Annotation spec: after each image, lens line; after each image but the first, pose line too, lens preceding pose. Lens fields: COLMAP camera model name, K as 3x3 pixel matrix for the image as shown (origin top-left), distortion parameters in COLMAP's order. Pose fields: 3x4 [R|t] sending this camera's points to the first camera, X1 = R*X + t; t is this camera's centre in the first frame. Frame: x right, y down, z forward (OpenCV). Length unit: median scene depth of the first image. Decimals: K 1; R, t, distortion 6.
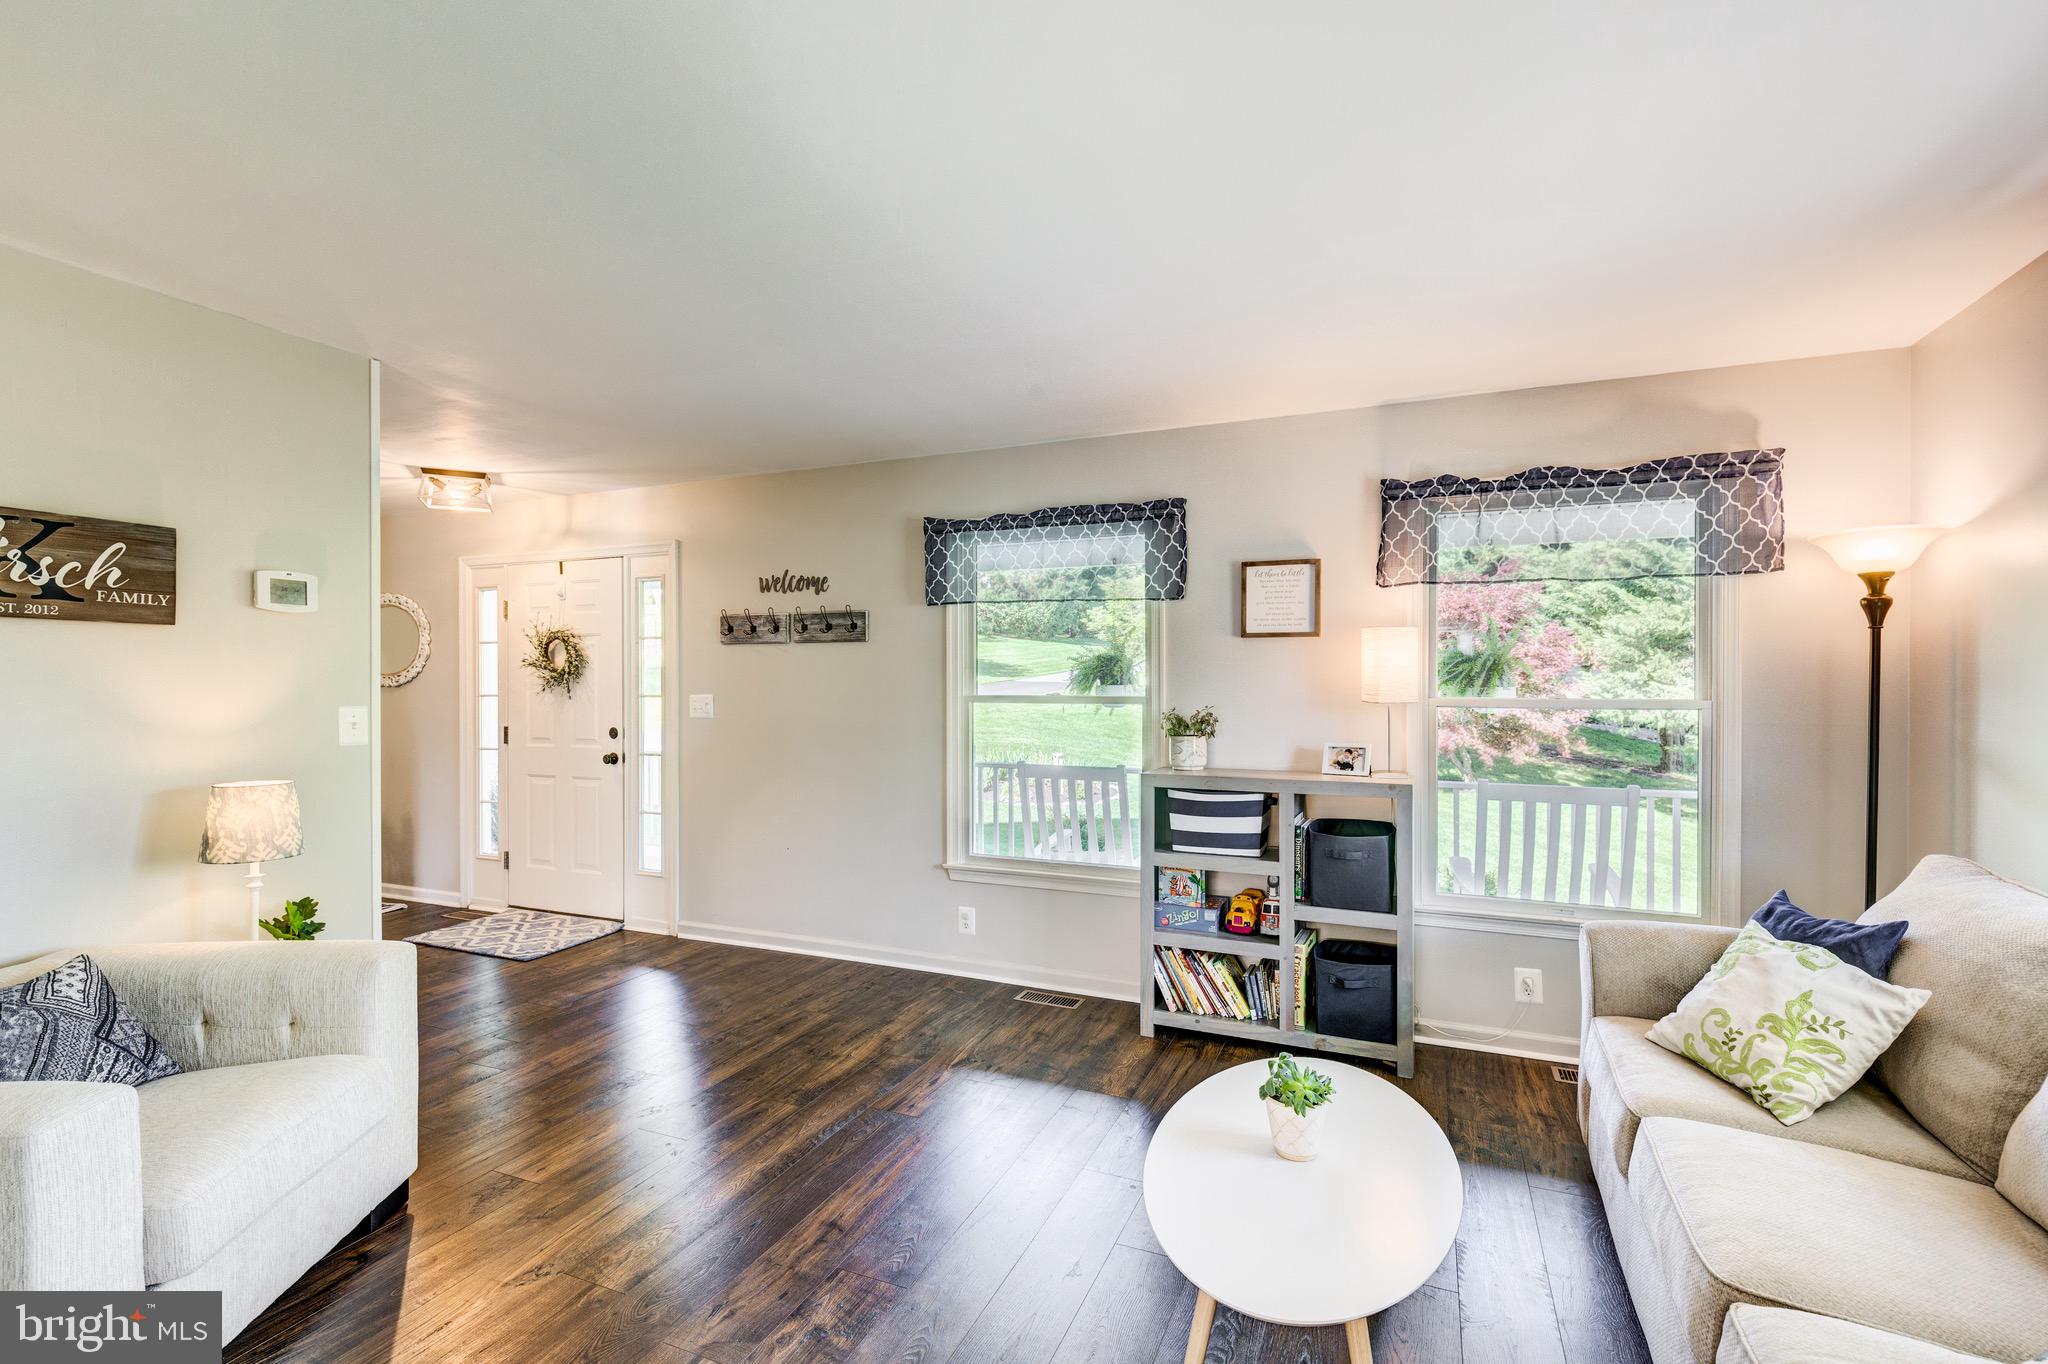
lens RADIAL K [[936.7, 0, 1020.0], [0, 936.7, 693.4], [0, 0, 1]] dist [0.002643, 0.000046]
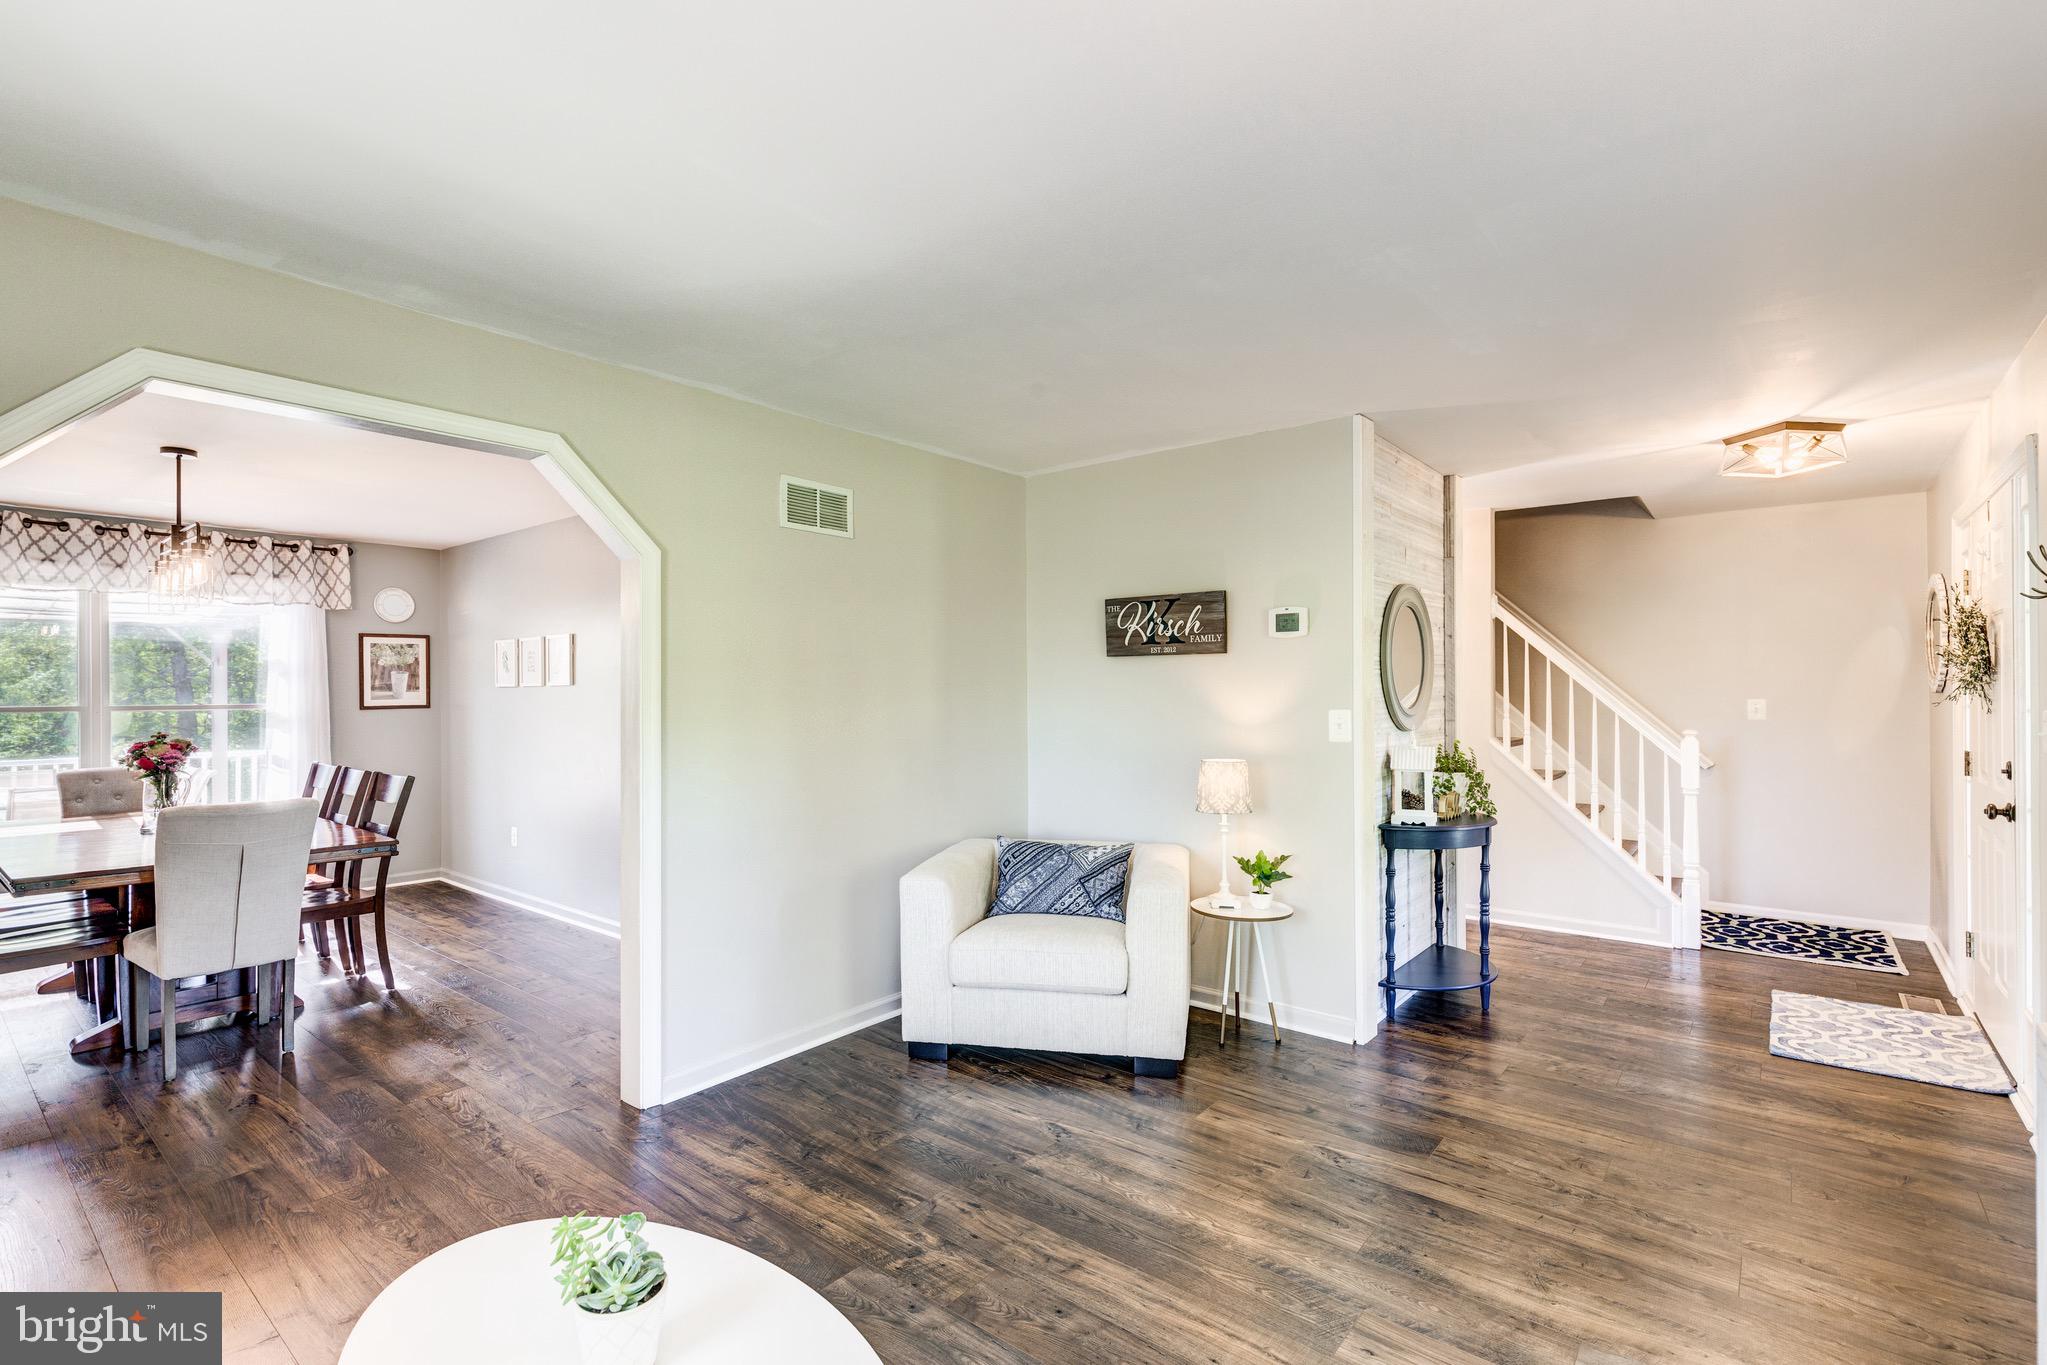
lens RADIAL K [[936.2, 0, 1019.5], [0, 936.2, 693.9], [0, 0, 1]] dist [0.002643, 0.000046]
pose [[-0.269721, 0.007673, -0.962908, 0.343925], [-0.006833, 0.999928, 0.009882, -0.010363], [0.962914, 0.009245, -0.269649, 0.568369]]
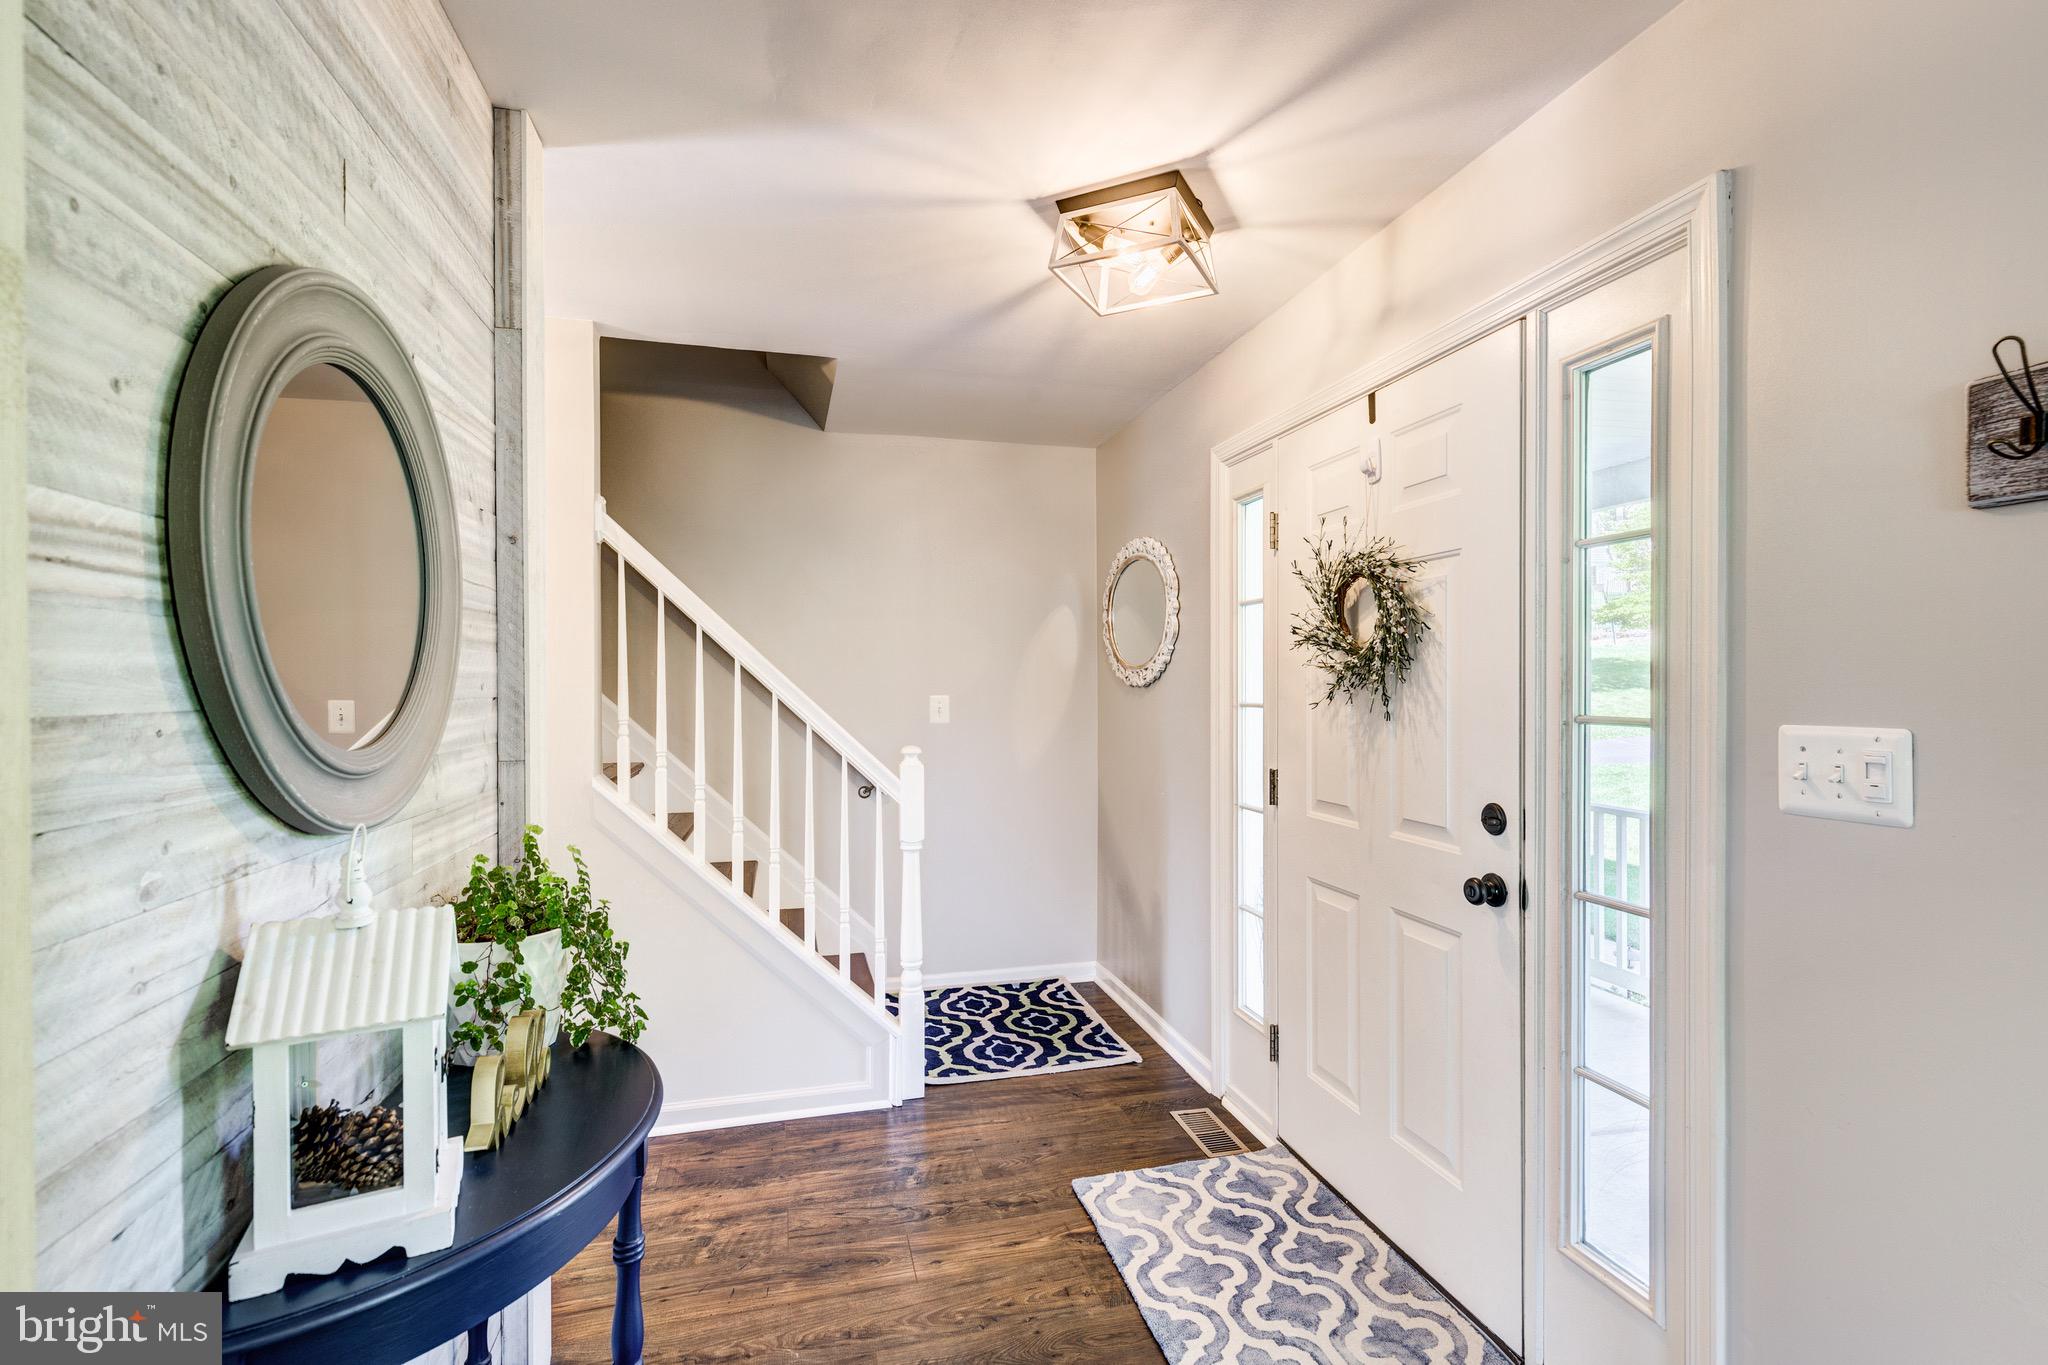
lens RADIAL K [[924.1, 0, 1024.0], [0, 924.1, 682.5], [0, 0, 1]] dist [0.001527, 0.000209]
pose [[0.618252, 0.002073, -0.785977, -0.278408], [-0.009350, 0.999945, -0.004718, -0.007143], [0.785924, 0.010266, 0.618238, 0.666423]]
